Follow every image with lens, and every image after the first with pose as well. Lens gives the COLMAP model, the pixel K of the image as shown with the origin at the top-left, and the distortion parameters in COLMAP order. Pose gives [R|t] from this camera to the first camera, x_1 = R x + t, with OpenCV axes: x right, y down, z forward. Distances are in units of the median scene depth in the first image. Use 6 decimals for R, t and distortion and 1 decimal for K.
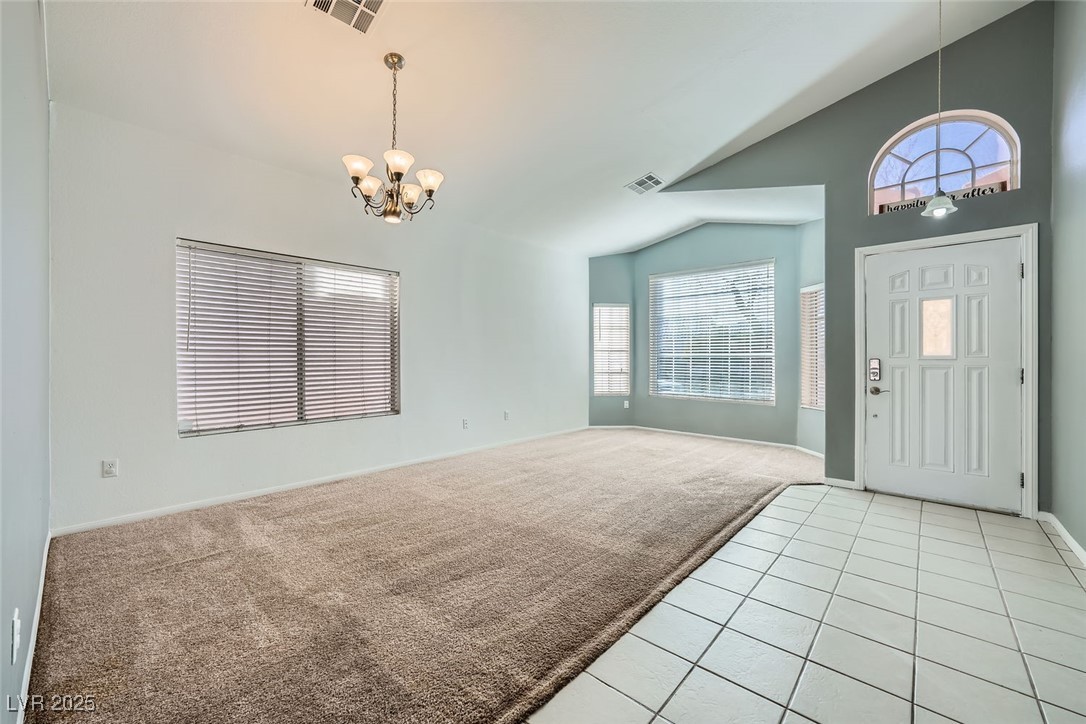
lens RADIAL K [[429.0, 0, 541.0], [0, 429.0, 361.0], [0, 0, 1]] dist [-0.009654, 0.002523]
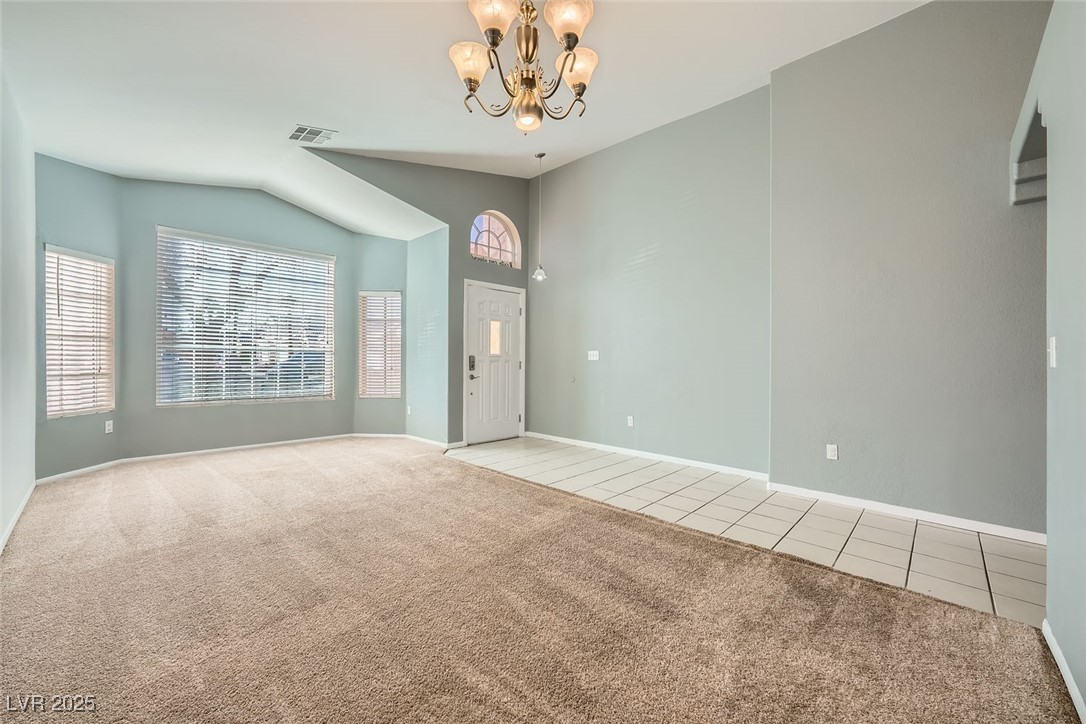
lens RADIAL K [[429.0, 0, 541.0], [0, 429.0, 361.0], [0, 0, 1]] dist [-0.009654, 0.002523]
pose [[0.028851, -0.007614, 0.999555, -0.742783], [-0.007786, 0.999939, 0.007842, -0.000939], [-0.999553, -0.008009, 0.028790, 0.745679]]
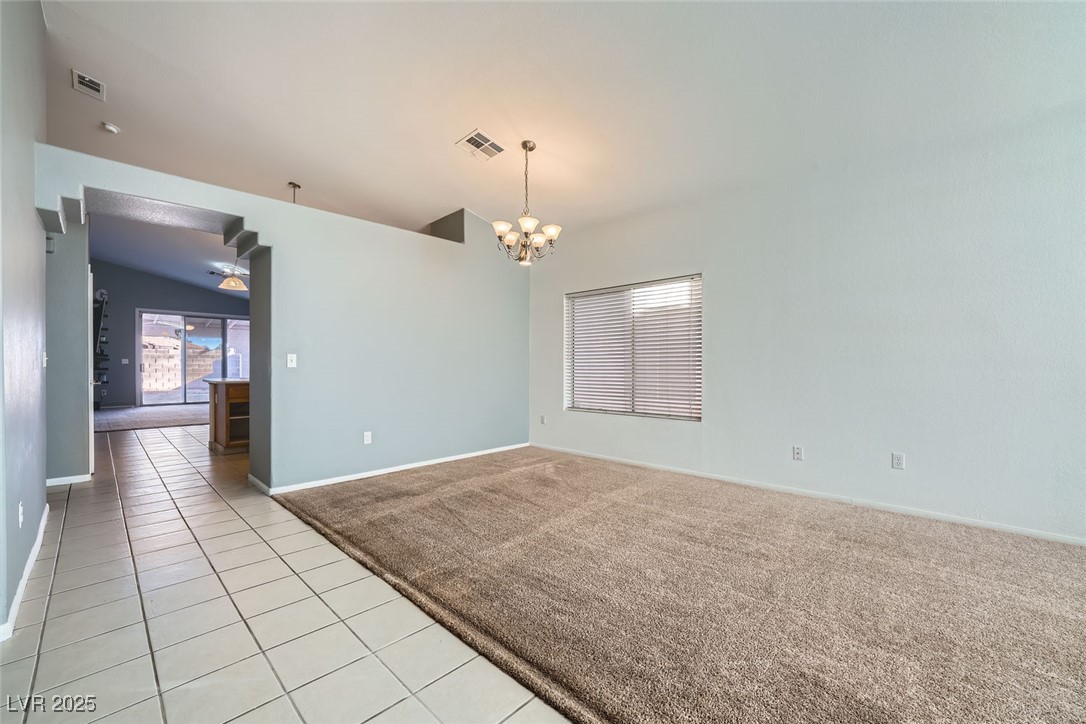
lens RADIAL K [[438.6, 0, 542.1], [0, 438.6, 370.9], [0, 0, 1]] dist [-0.003038, -0.000247]
pose [[-0.037639, 0.011487, -0.999225, 0.825848], [-0.001984, 0.999931, 0.011569, 0.000971], [0.999289, 0.002418, -0.037613, 0.863018]]
